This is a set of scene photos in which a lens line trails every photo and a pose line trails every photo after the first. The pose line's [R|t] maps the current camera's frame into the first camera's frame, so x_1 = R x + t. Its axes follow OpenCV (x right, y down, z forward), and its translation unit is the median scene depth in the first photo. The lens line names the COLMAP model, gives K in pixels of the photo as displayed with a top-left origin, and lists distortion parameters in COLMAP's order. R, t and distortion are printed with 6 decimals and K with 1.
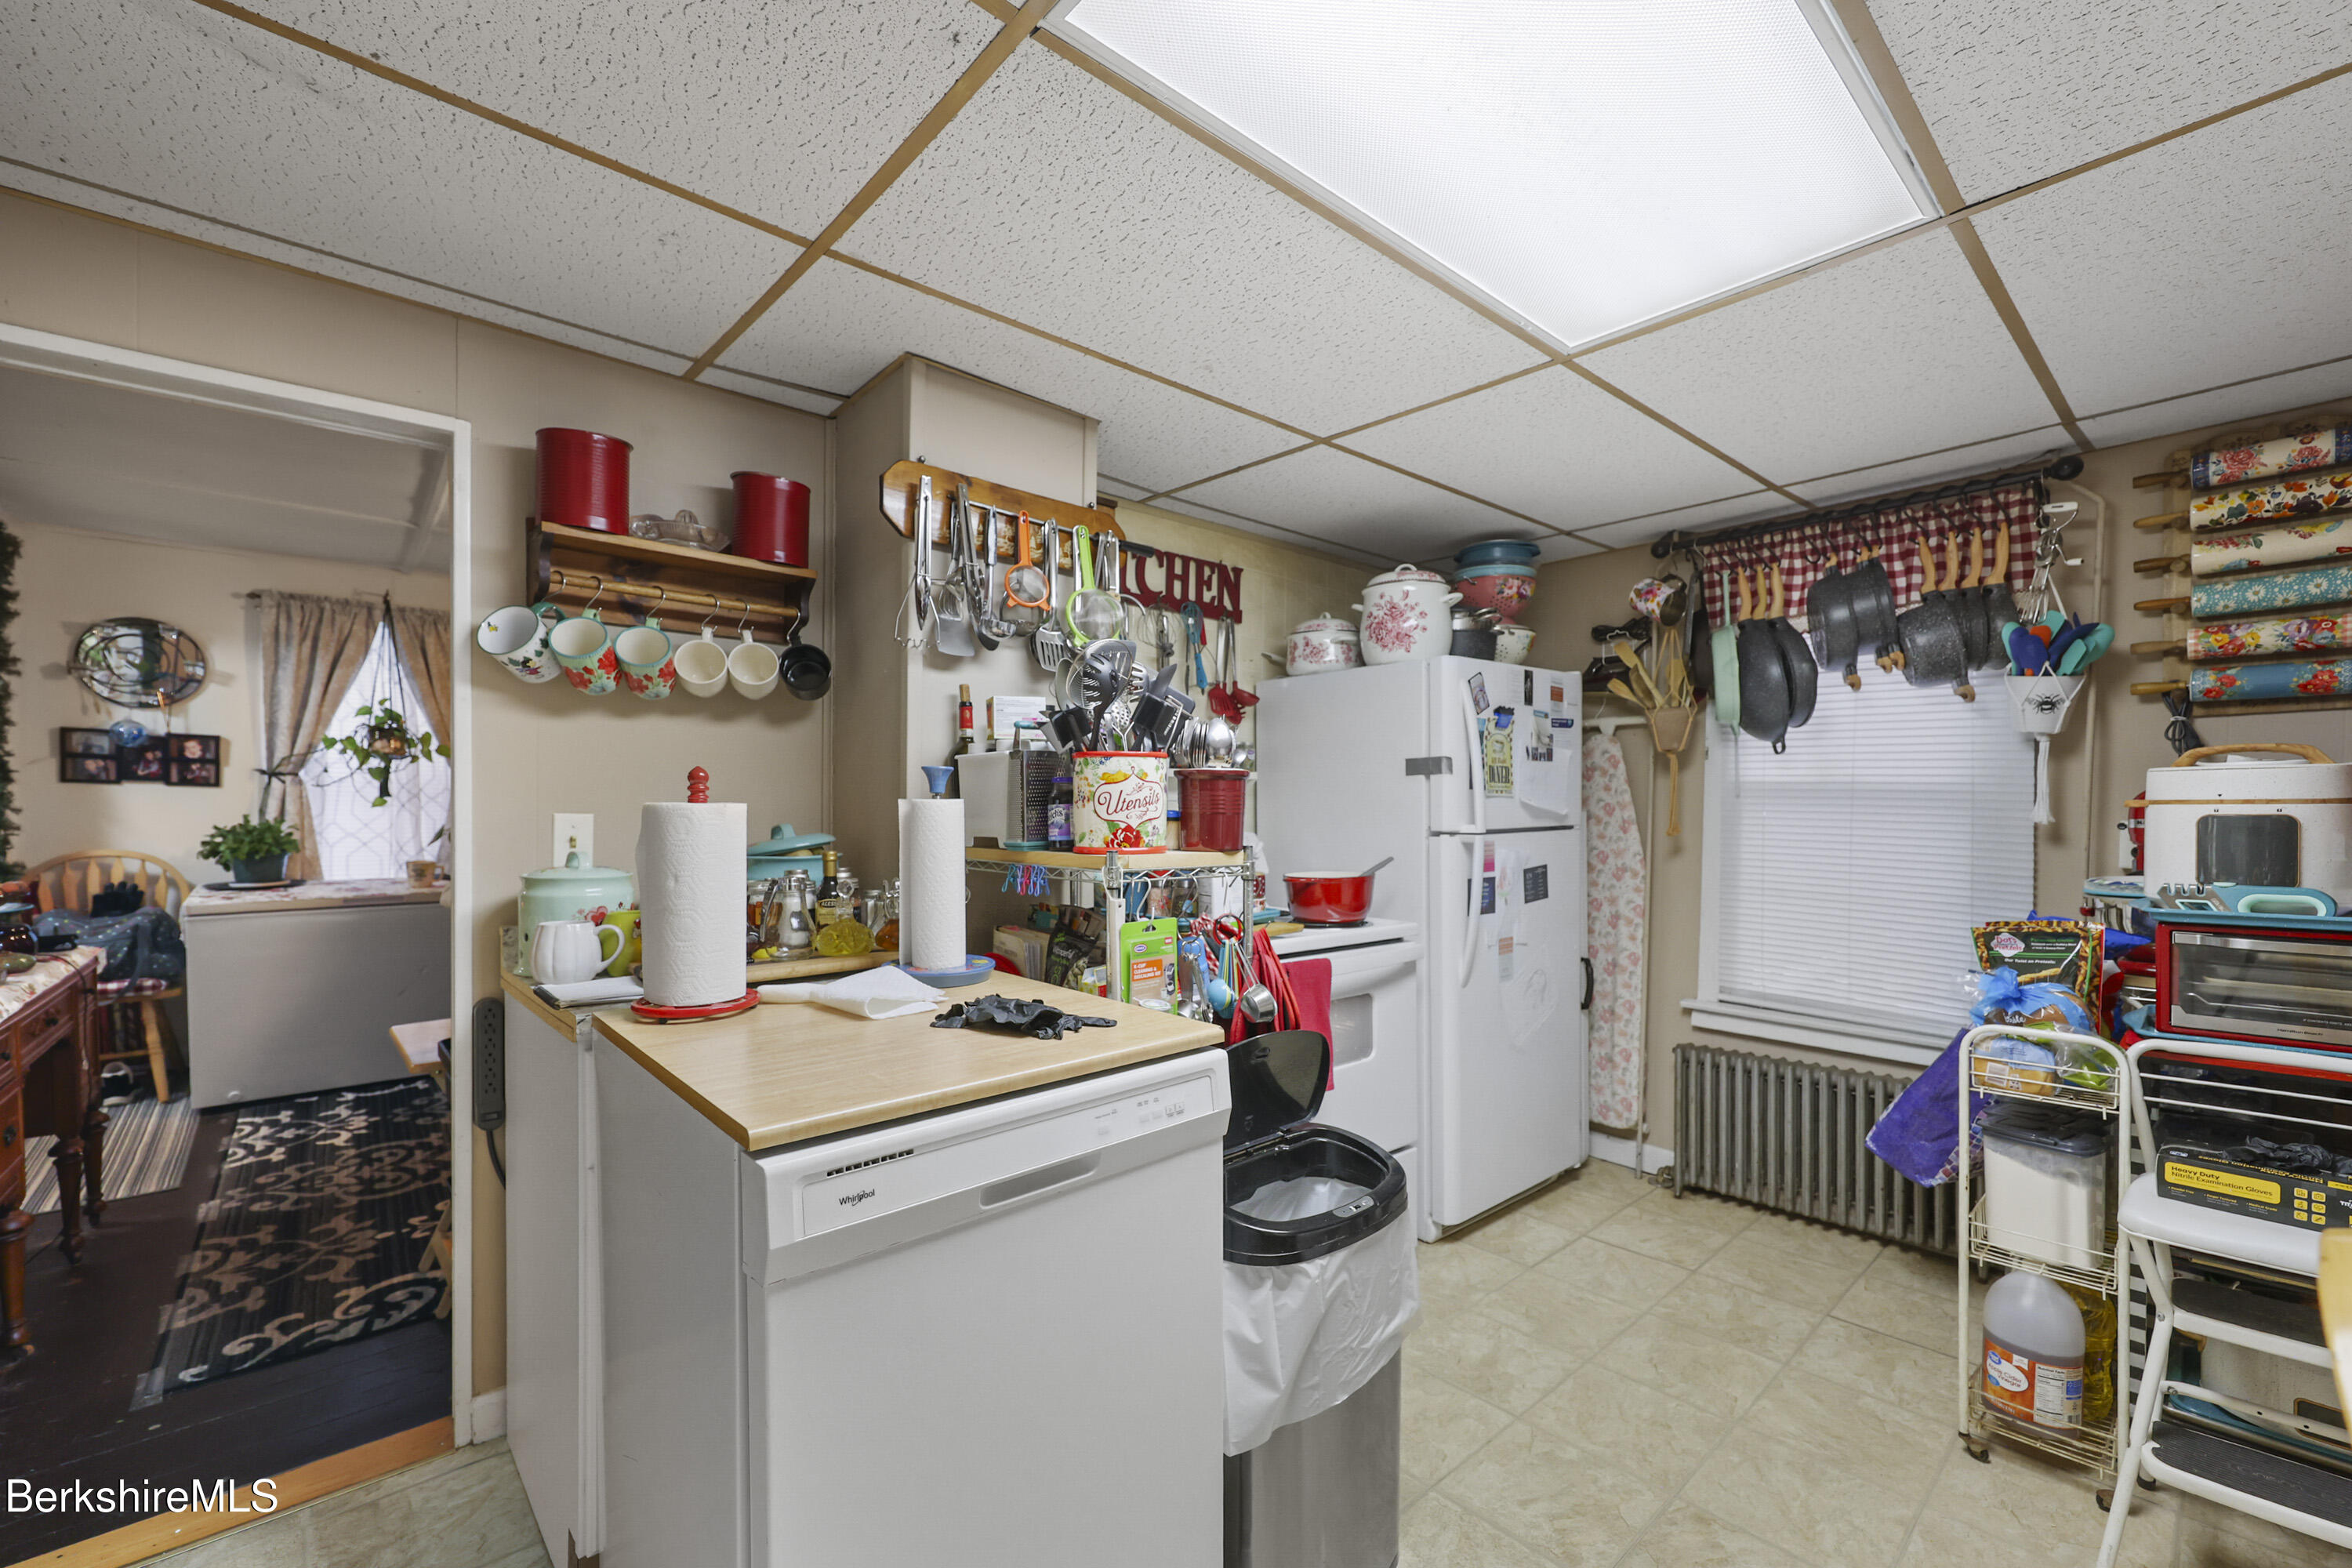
lens RADIAL K [[986.4, 0, 1182.8], [0, 986.4, 812.4], [0, 0, 1]] dist [-0.000602, 0.000077]
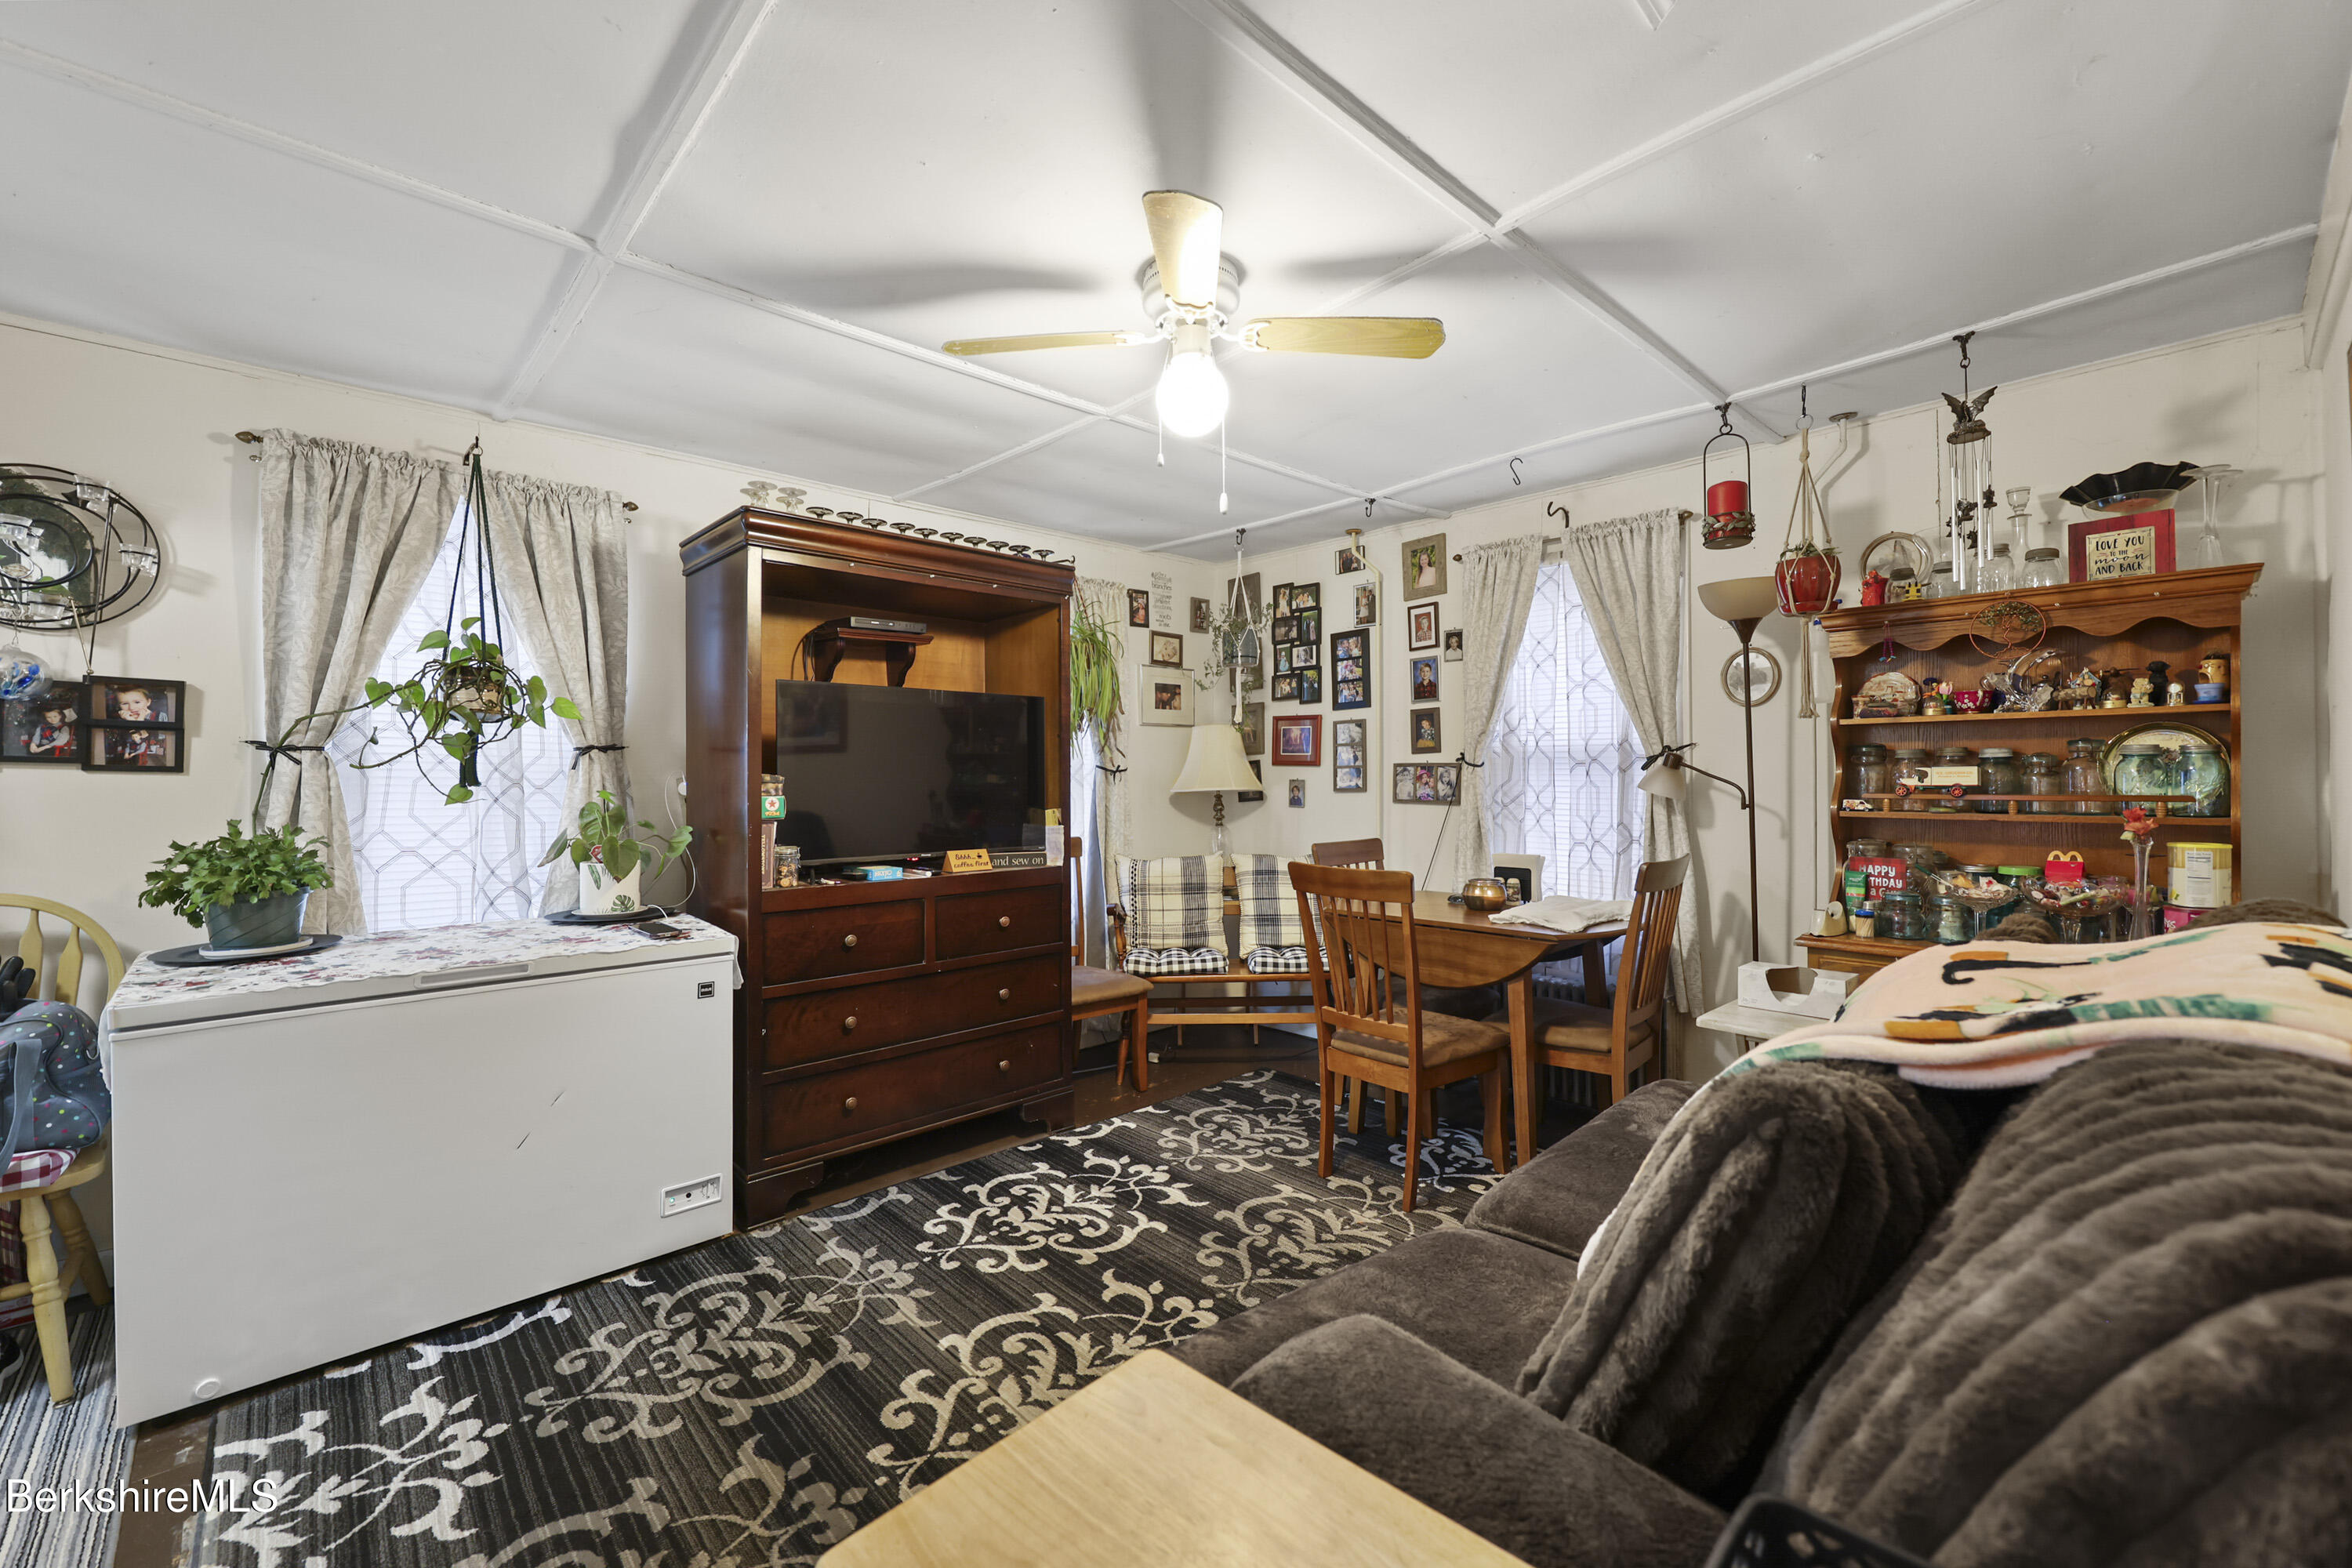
lens RADIAL K [[946.9, 0, 1171.8], [0, 946.9, 771.0], [0, 0, 1]] dist [-0.005492, -0.000127]
pose [[0.999251, -0.022388, 0.031554, -0.494810], [0.023381, 0.999232, -0.031441, 0.003930], [-0.030826, 0.032155, 0.999007, 0.513051]]
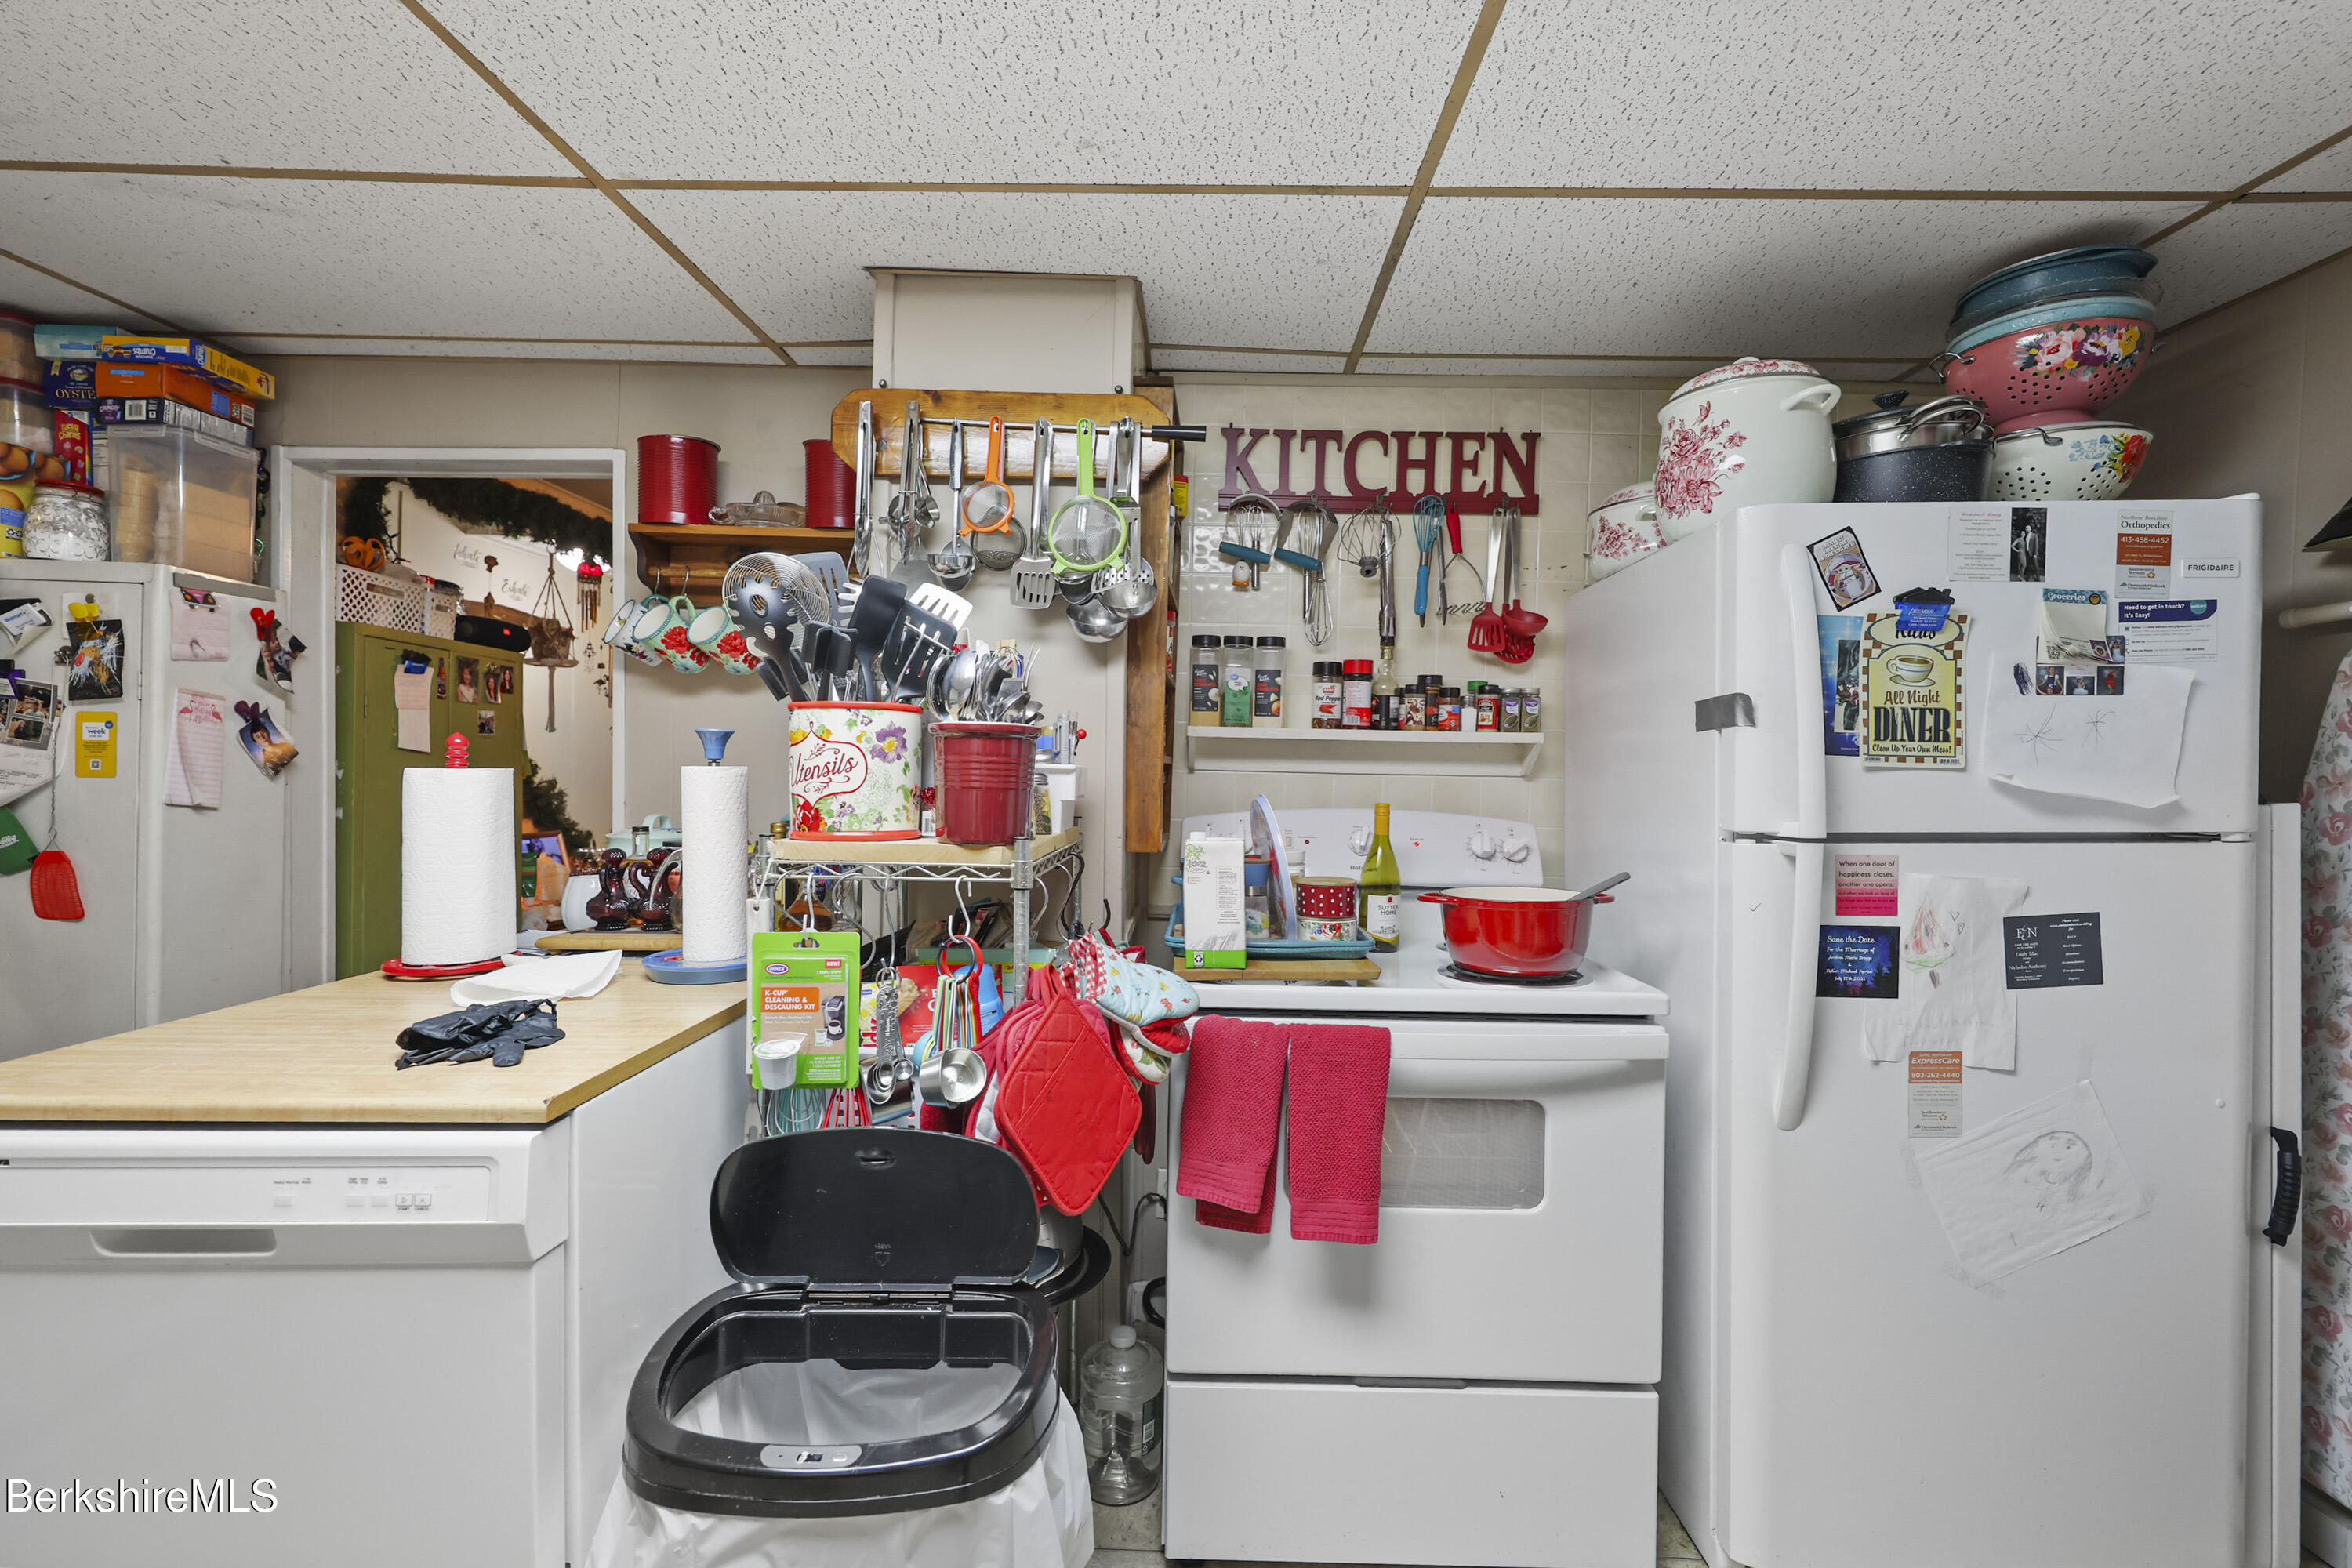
lens RADIAL K [[986.4, 0, 1169.0], [0, 986.4, 793.7], [0, 0, 1]] dist [-0.000602, 0.000077]
pose [[0.739190, 0.019676, -0.673210, 0.283752], [-0.015900, 0.999804, 0.011764, -0.002484], [0.673309, 0.002008, 0.739358, 0.278502]]
